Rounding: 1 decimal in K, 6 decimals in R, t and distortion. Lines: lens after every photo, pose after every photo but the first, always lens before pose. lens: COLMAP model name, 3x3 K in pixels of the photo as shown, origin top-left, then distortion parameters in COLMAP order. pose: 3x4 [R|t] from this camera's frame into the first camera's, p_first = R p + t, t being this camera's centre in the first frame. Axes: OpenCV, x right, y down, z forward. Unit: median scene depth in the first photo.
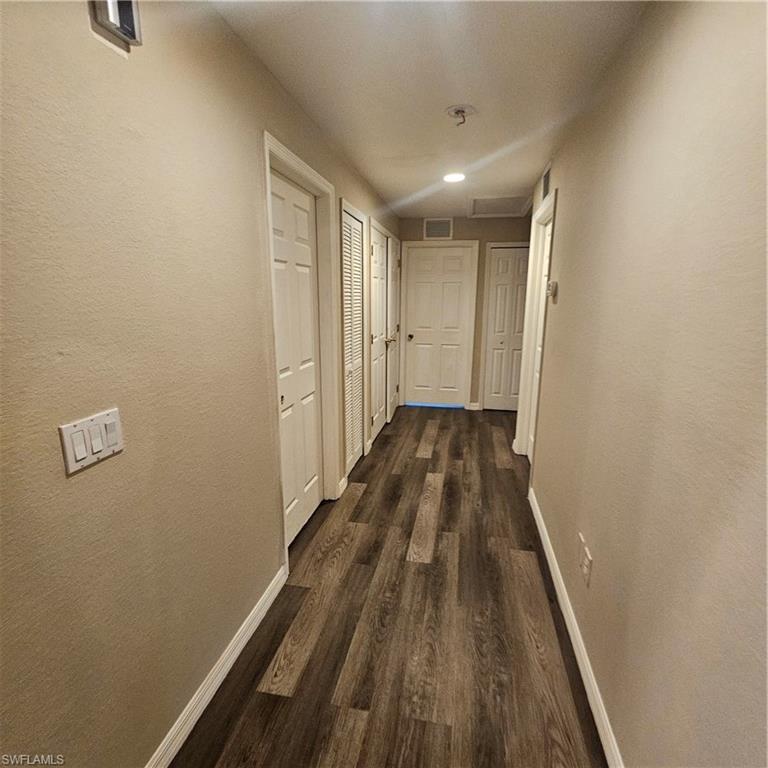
lens RADIAL K [[419.5, 0, 384.1], [0, 419.5, 385.1], [0, 0, 1]] dist [-0.004450, -0.002083]
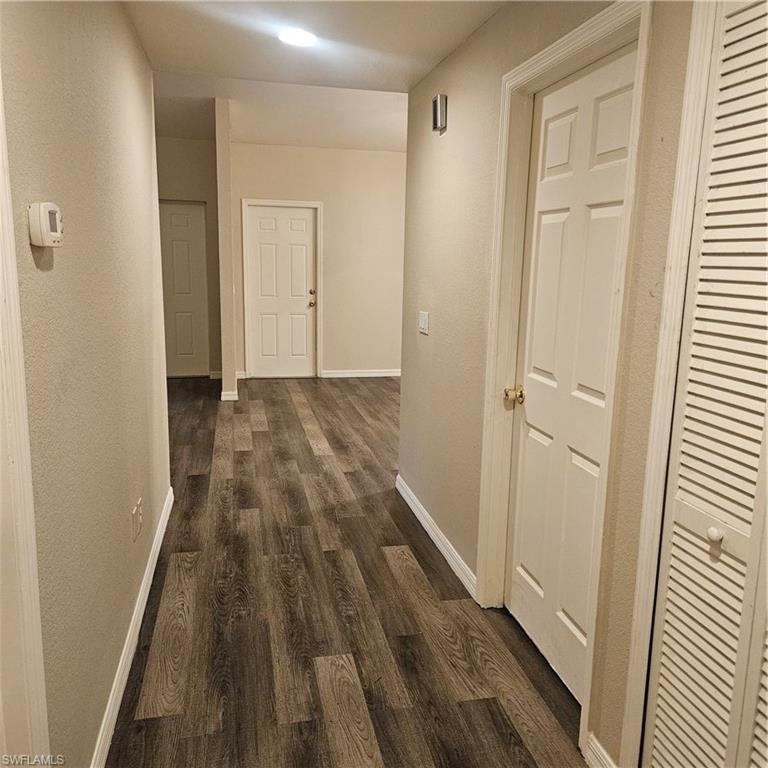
lens RADIAL K [[673.7, 0, 384.1], [0, 673.7, 385.2], [0, 0, 1]] dist [0.068017, -0.053848]
pose [[-0.917329, 0.050228, -0.394950, 0.422922], [-0.108832, 0.922592, 0.370109, -0.387039], [0.382967, 0.382494, -0.840853, 1.827688]]
